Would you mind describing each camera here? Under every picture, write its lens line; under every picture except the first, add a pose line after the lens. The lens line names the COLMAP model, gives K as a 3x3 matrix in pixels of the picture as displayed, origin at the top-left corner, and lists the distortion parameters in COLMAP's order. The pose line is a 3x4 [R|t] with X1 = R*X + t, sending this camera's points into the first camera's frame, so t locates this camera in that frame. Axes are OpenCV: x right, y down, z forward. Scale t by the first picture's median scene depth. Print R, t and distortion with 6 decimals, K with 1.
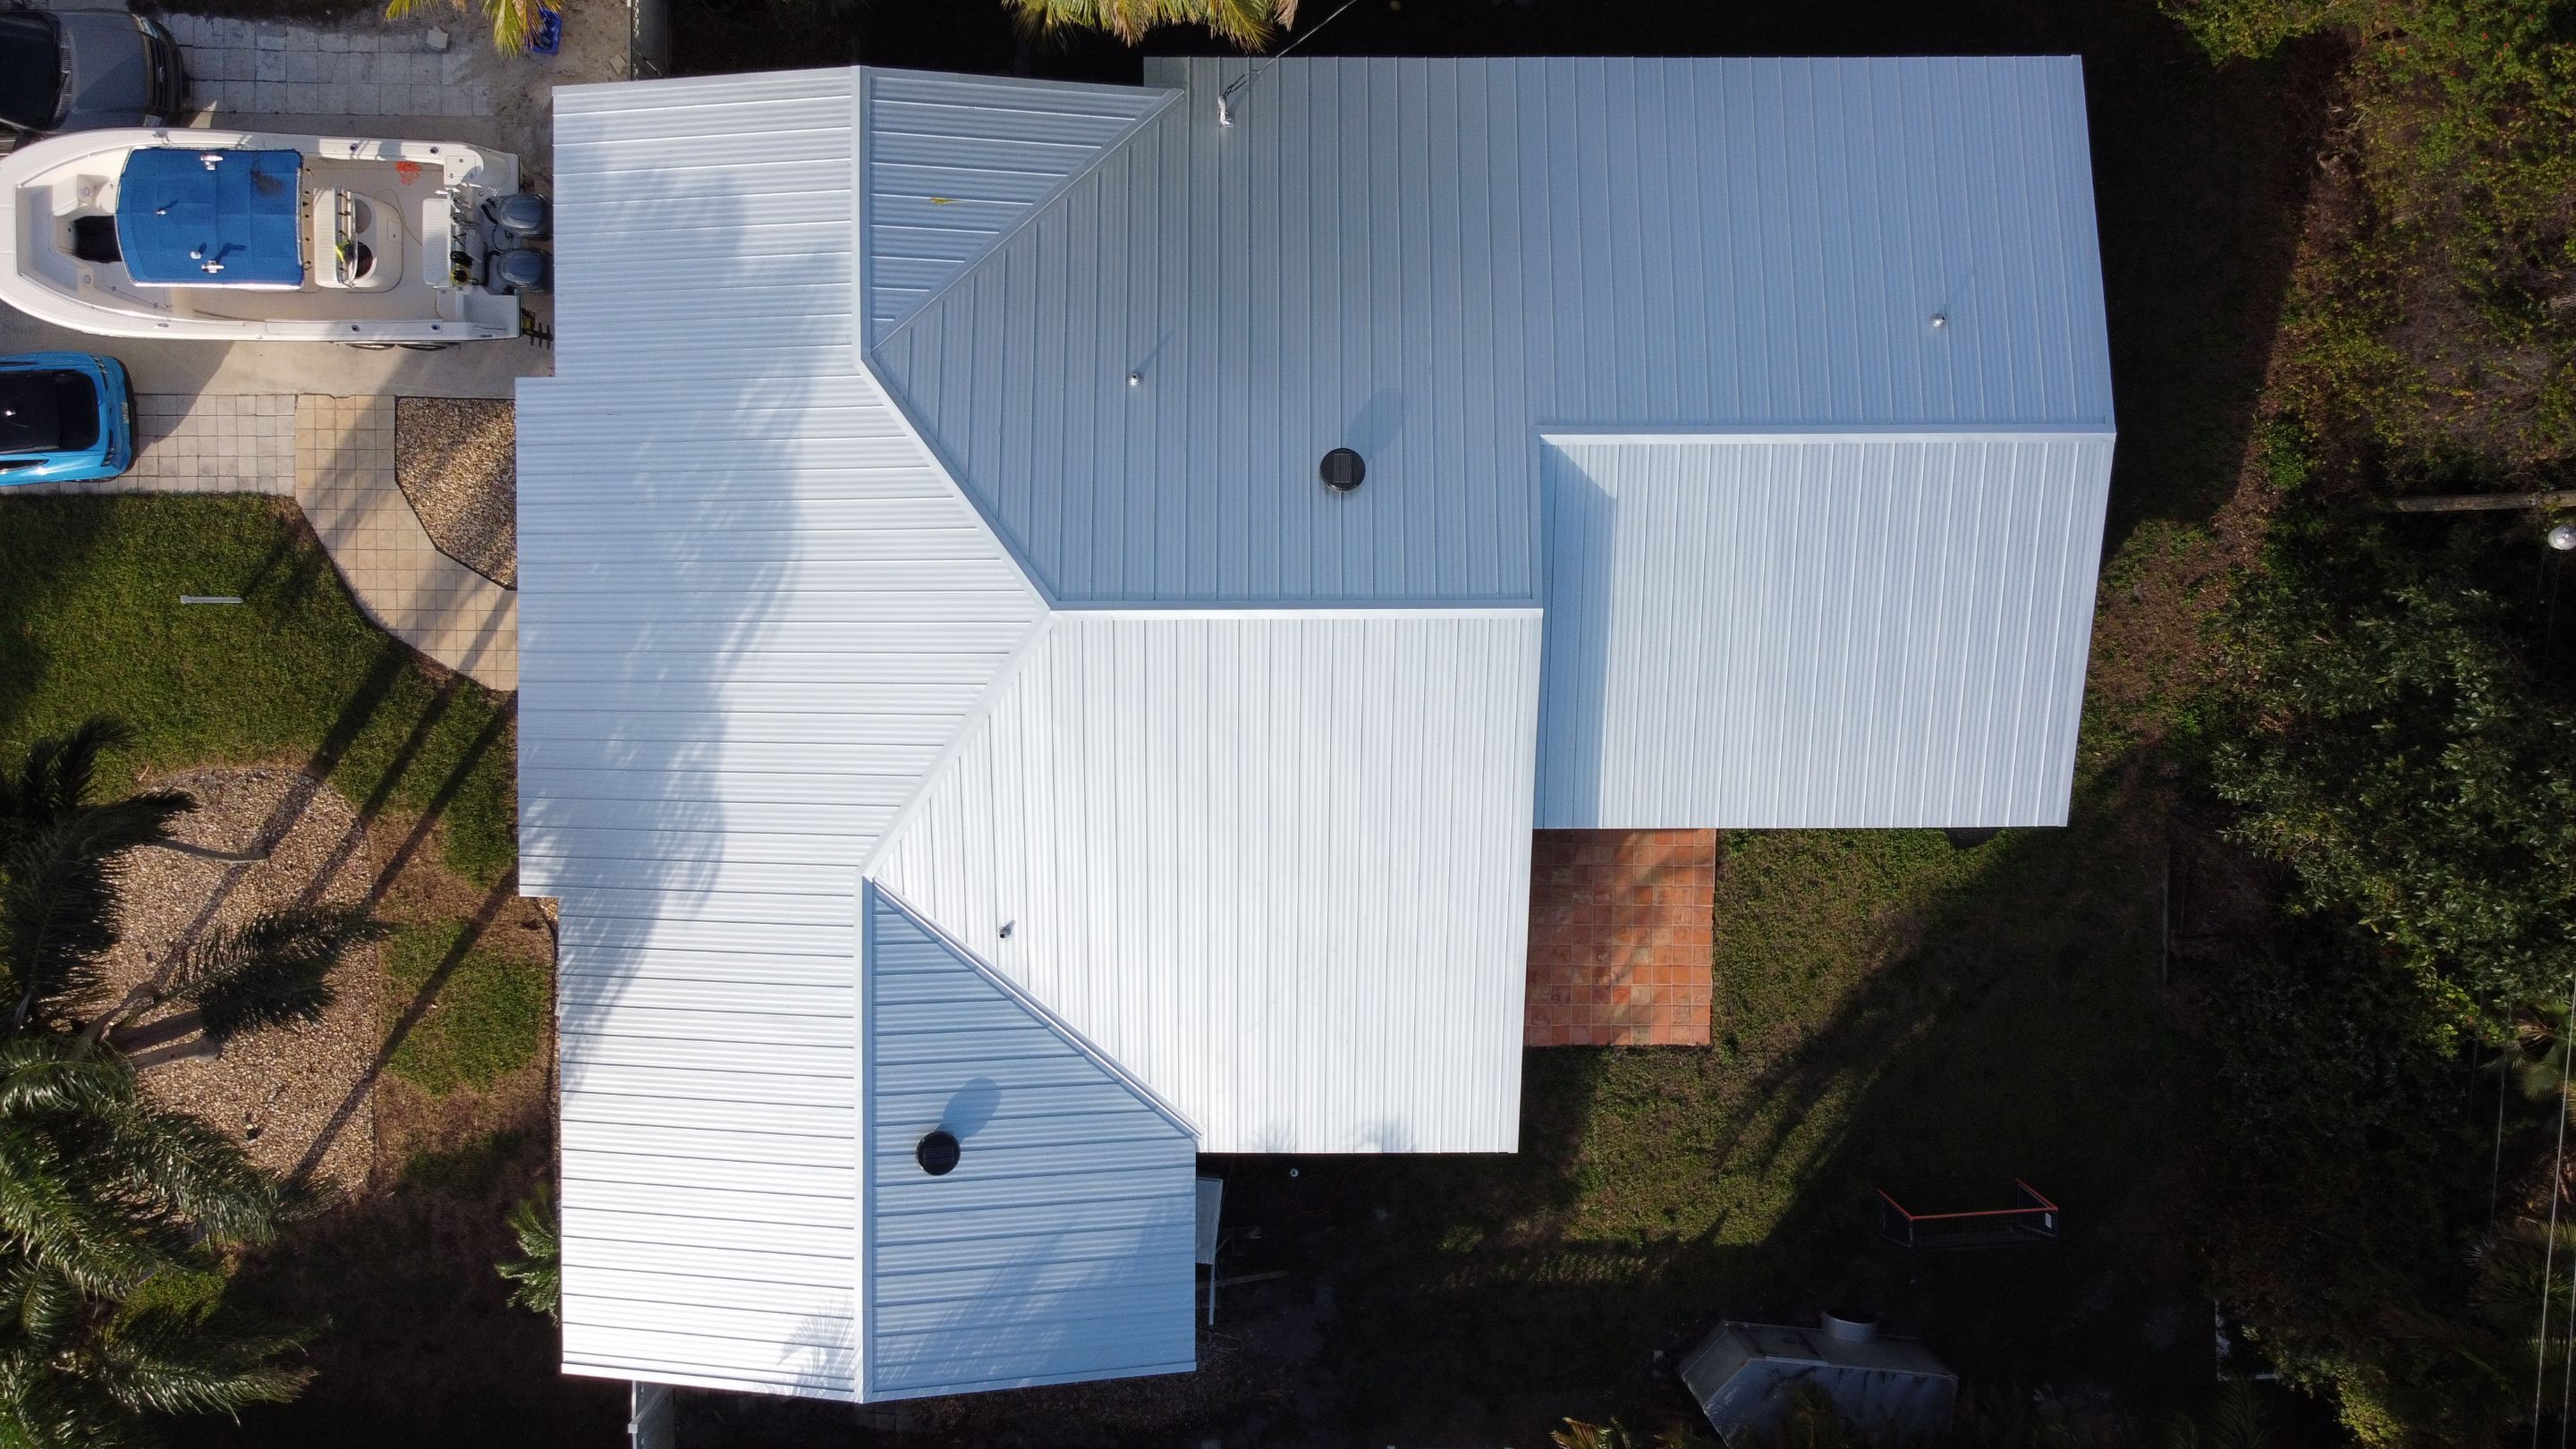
lens RADIAL K [[1951.3, 0, 1300.4], [0, 1951.3, 718.5], [0, 0, 1]] dist [-0.006628, -0.007115]
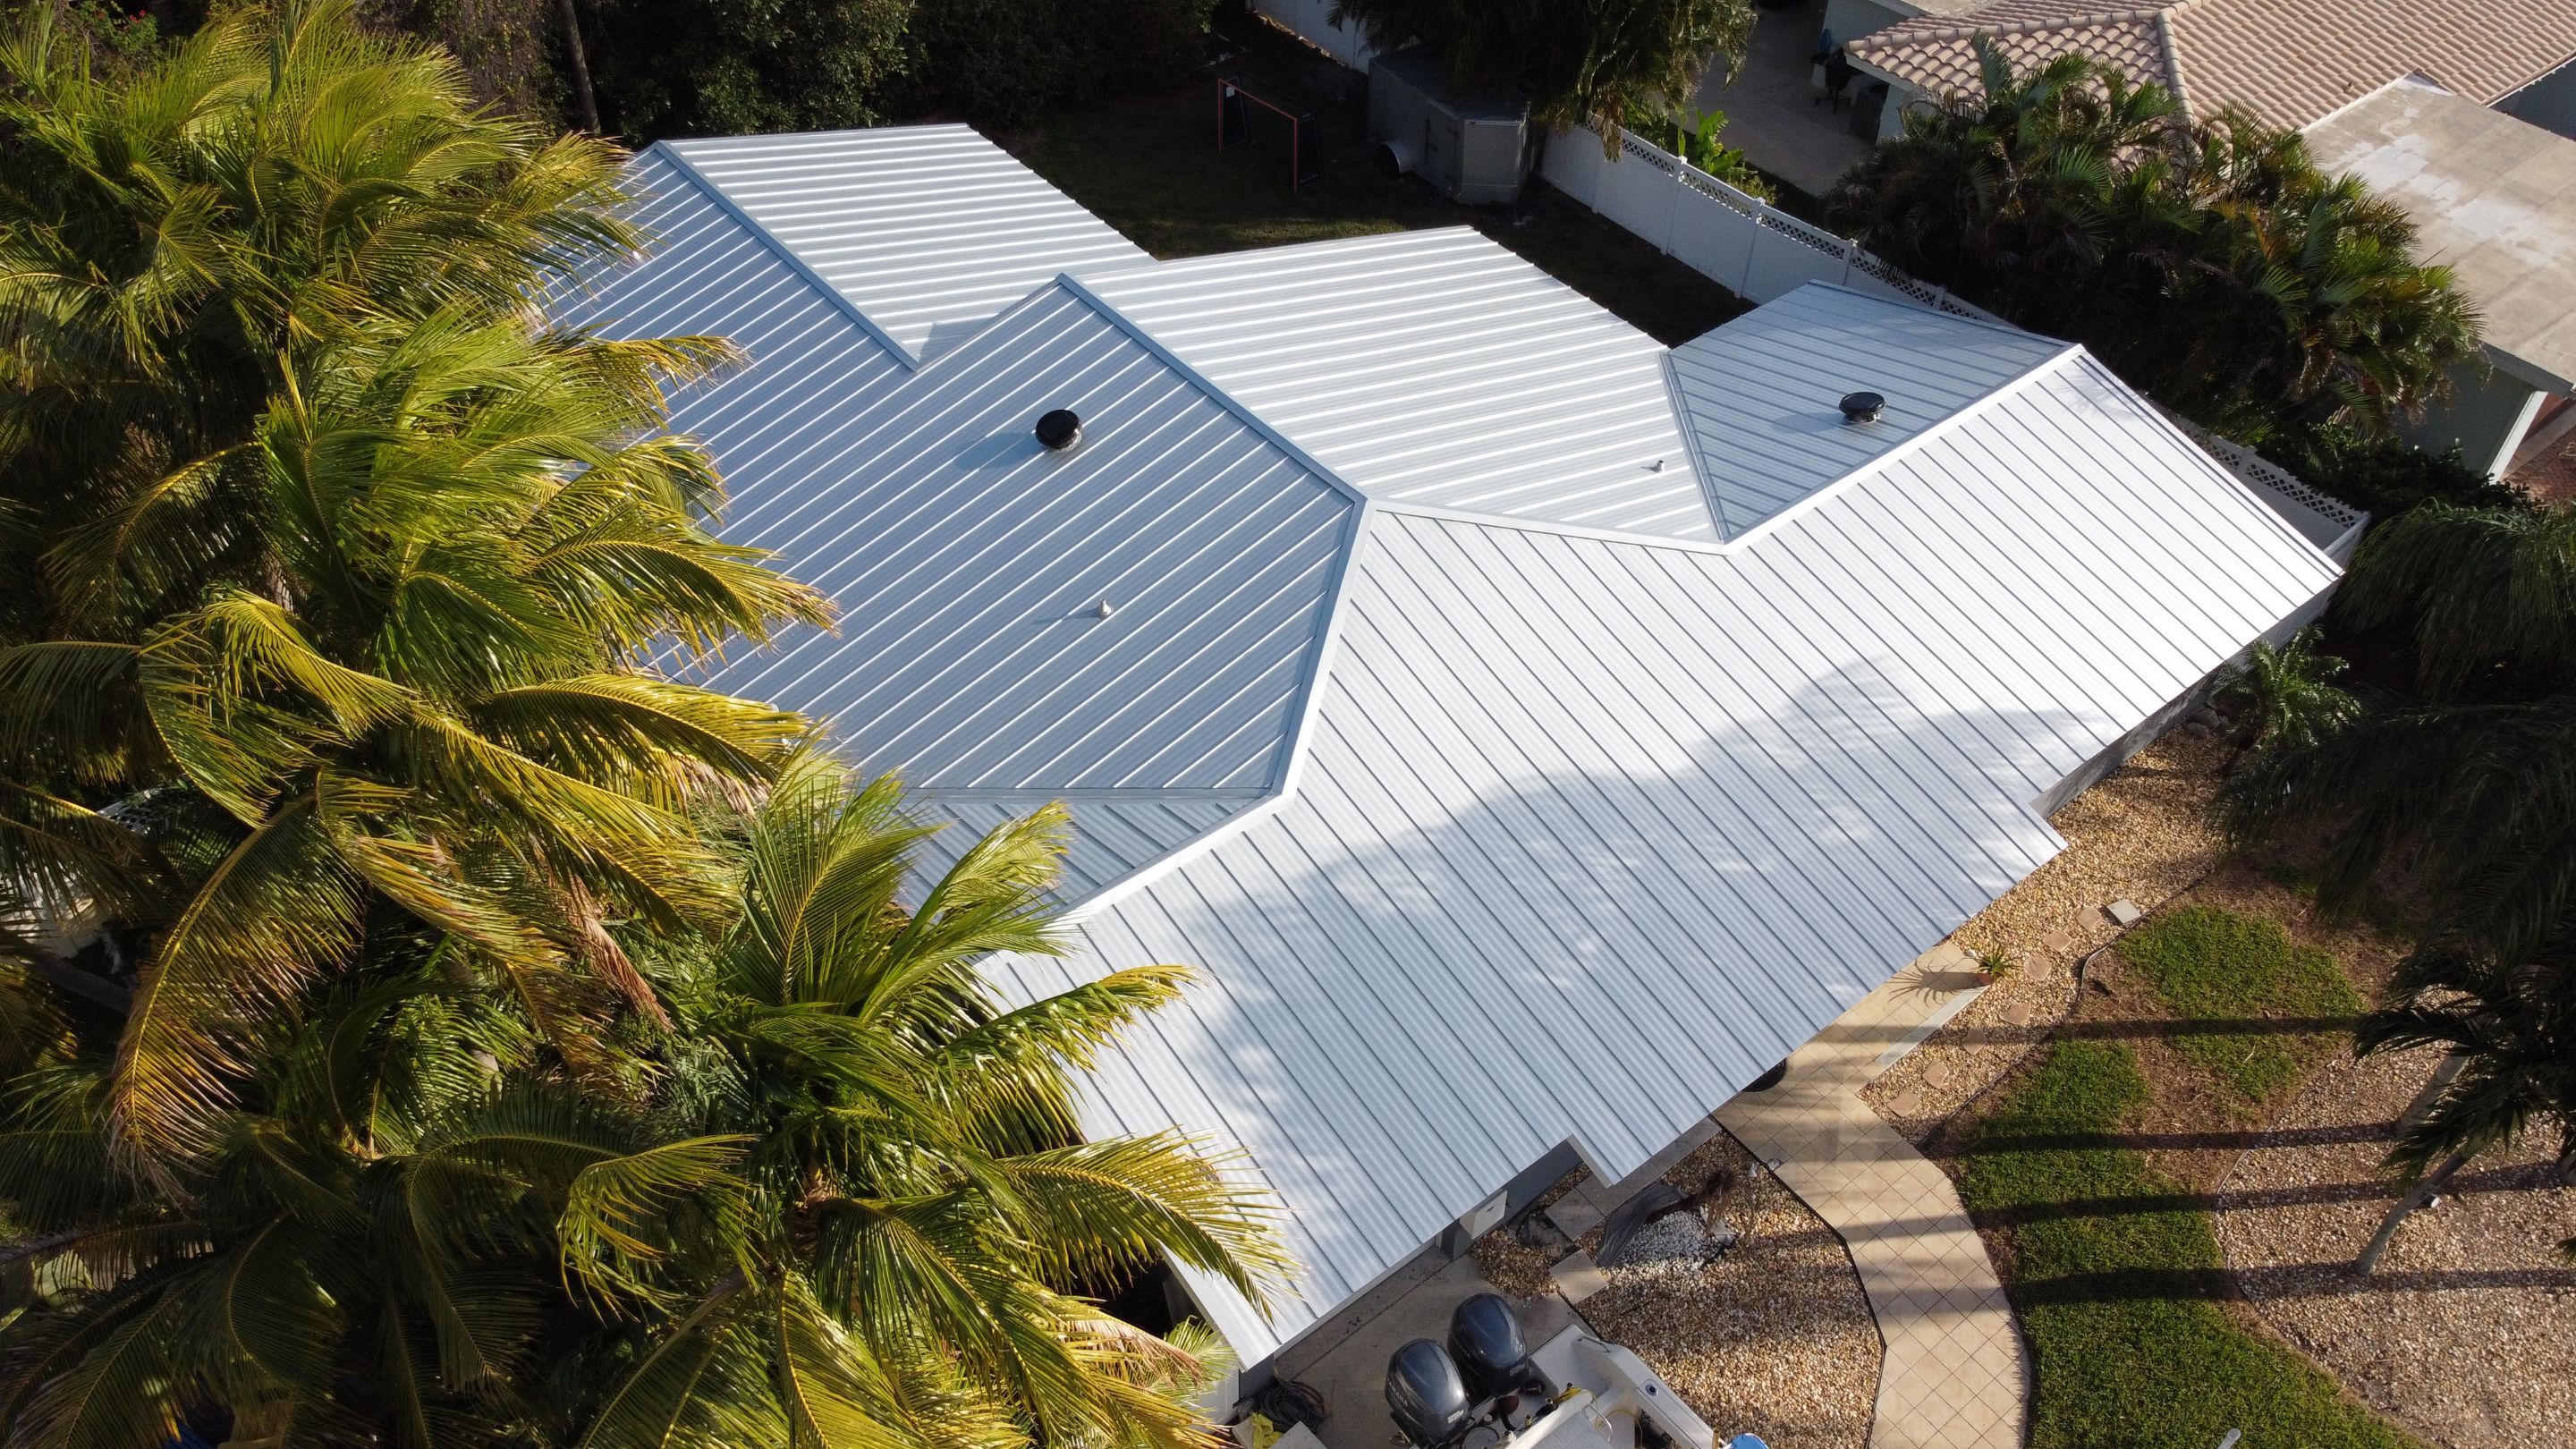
lens RADIAL K [[1951.3, 0, 1300.4], [0, 1951.3, 718.5], [0, 0, 1]] dist [-0.006628, -0.007115]
pose [[-0.629055, -0.554997, 0.544305, -0.564596], [0.777137, -0.465800, 0.423189, -0.435442], [0.018669, 0.689209, 0.724322, 0.344448]]
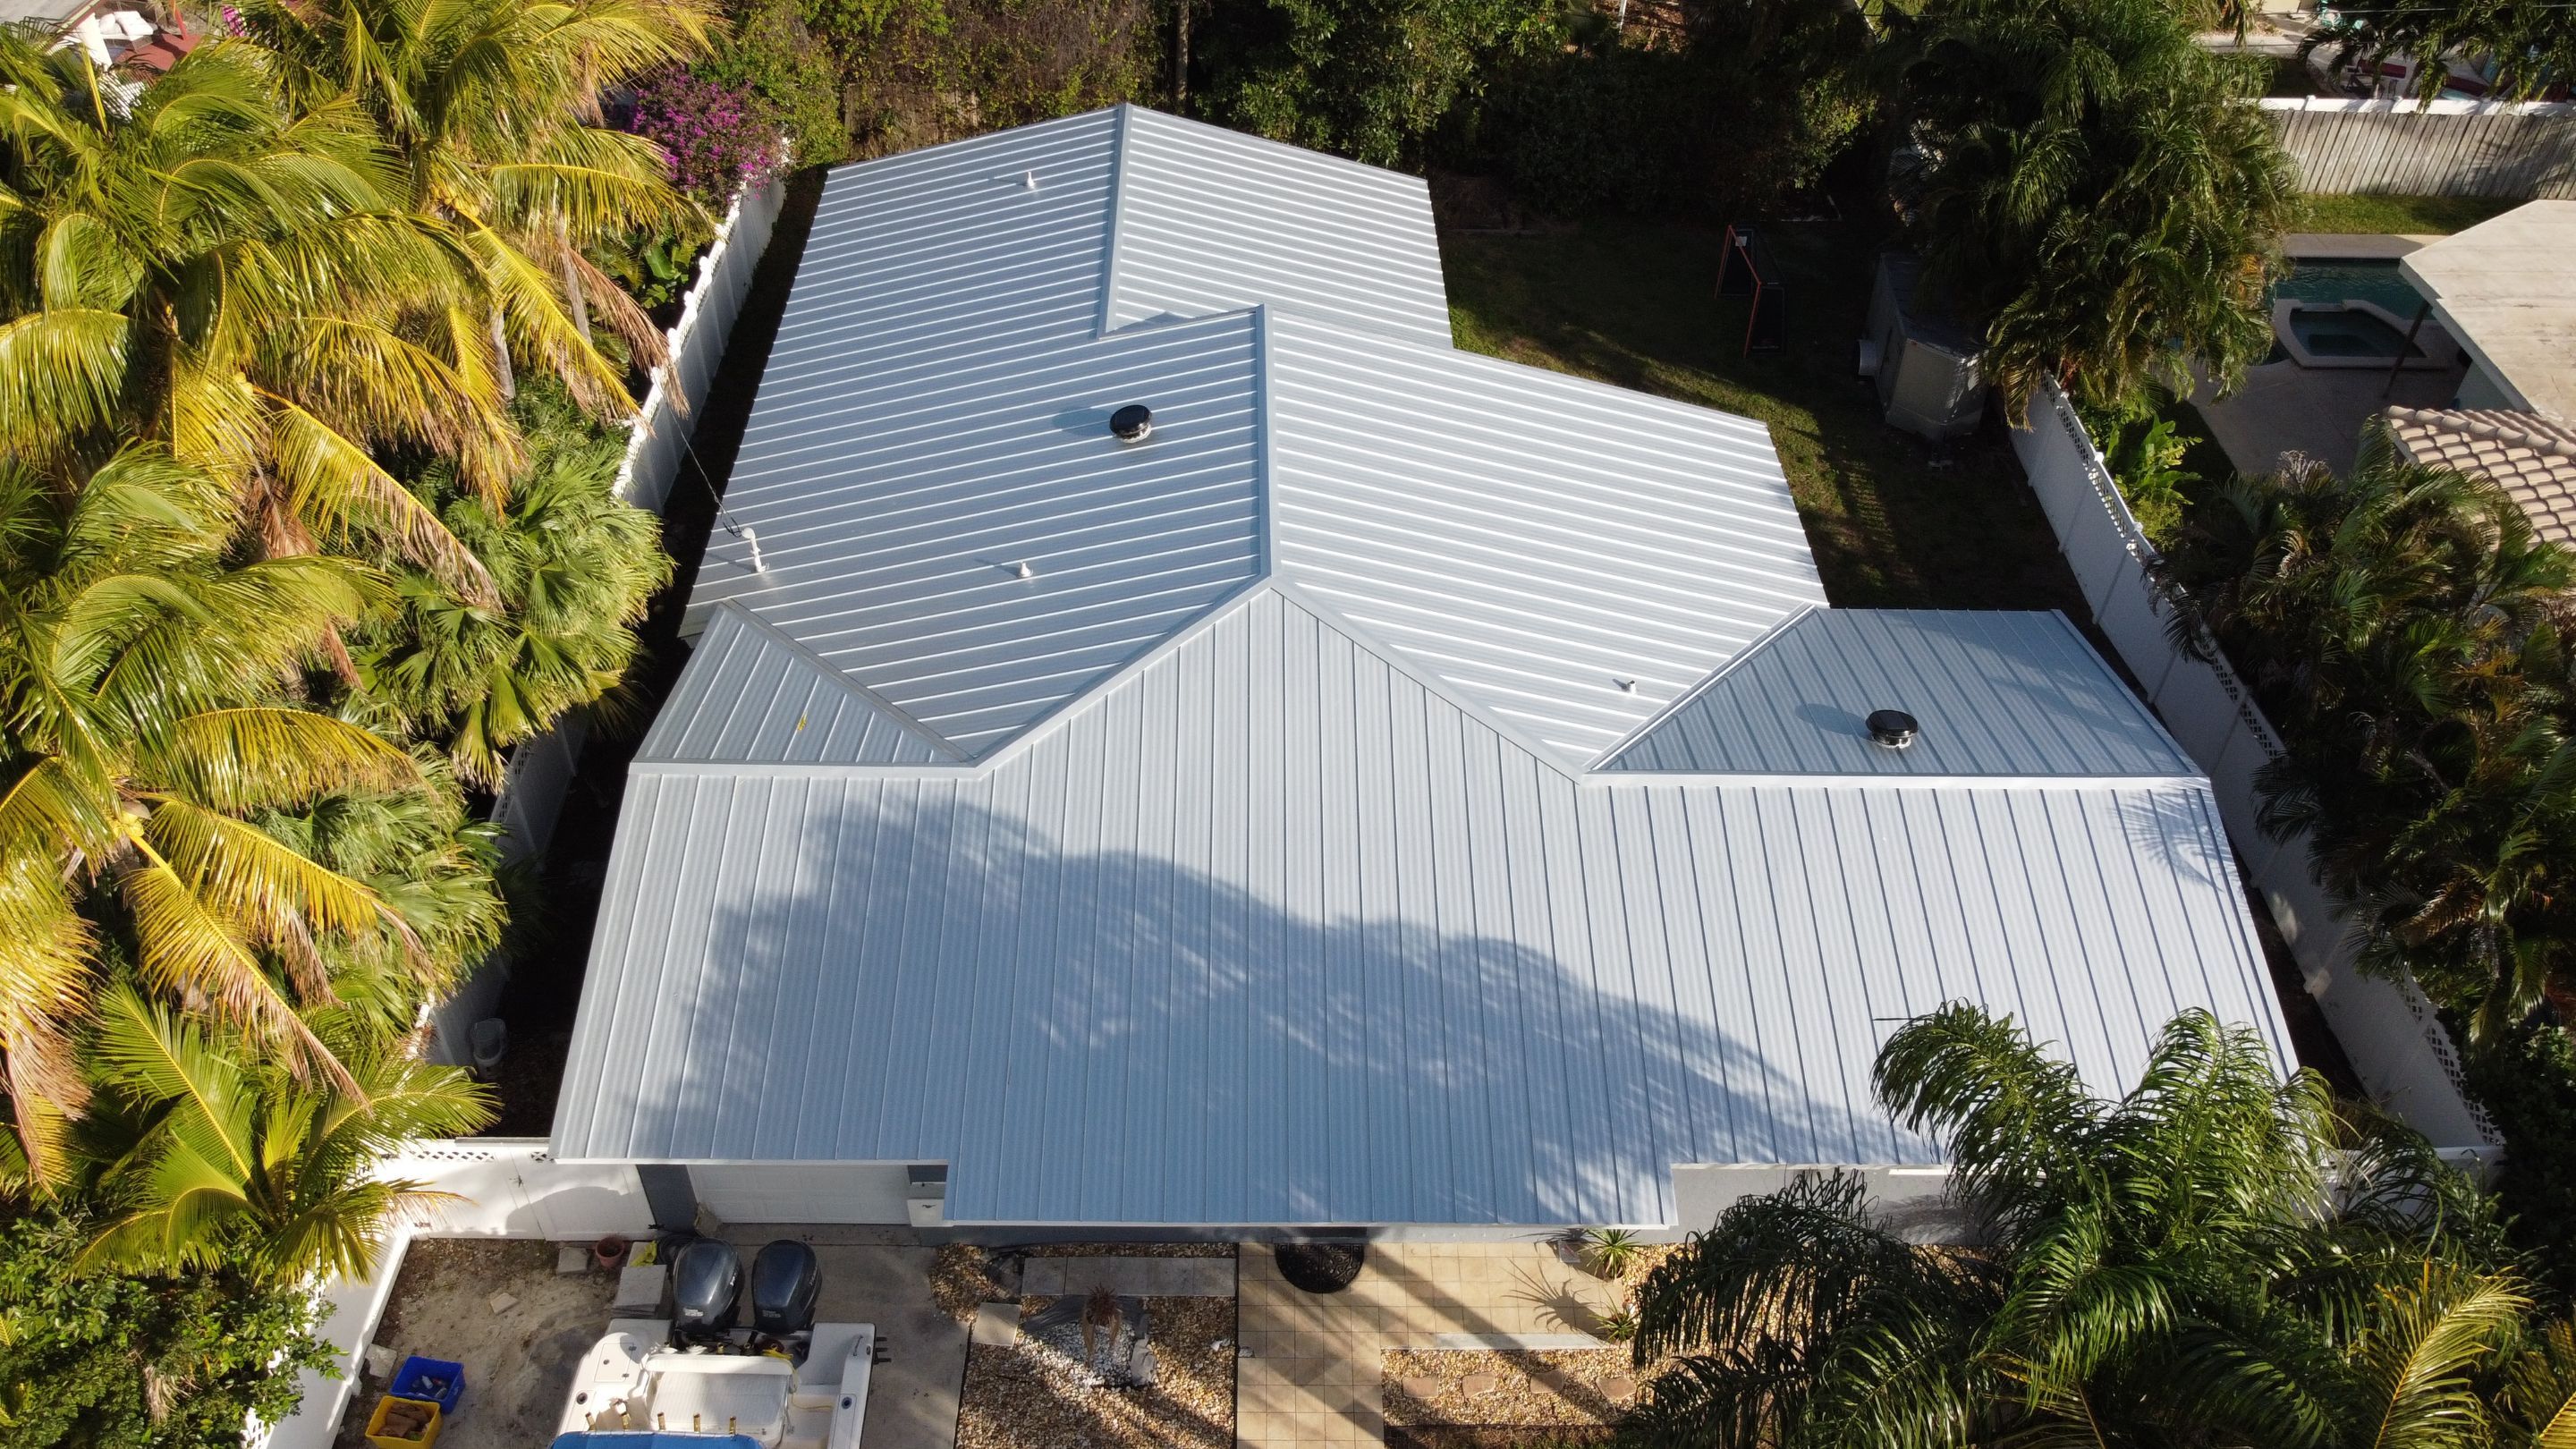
lens RADIAL K [[1951.3, 0, 1300.4], [0, 1951.3, 718.5], [0, 0, 1]] dist [-0.006628, -0.007115]
pose [[-0.019395, -0.679064, 0.733823, -0.732259], [0.999408, -0.034026, -0.005073, -0.029632], [0.028414, 0.733290, 0.679322, 0.351765]]
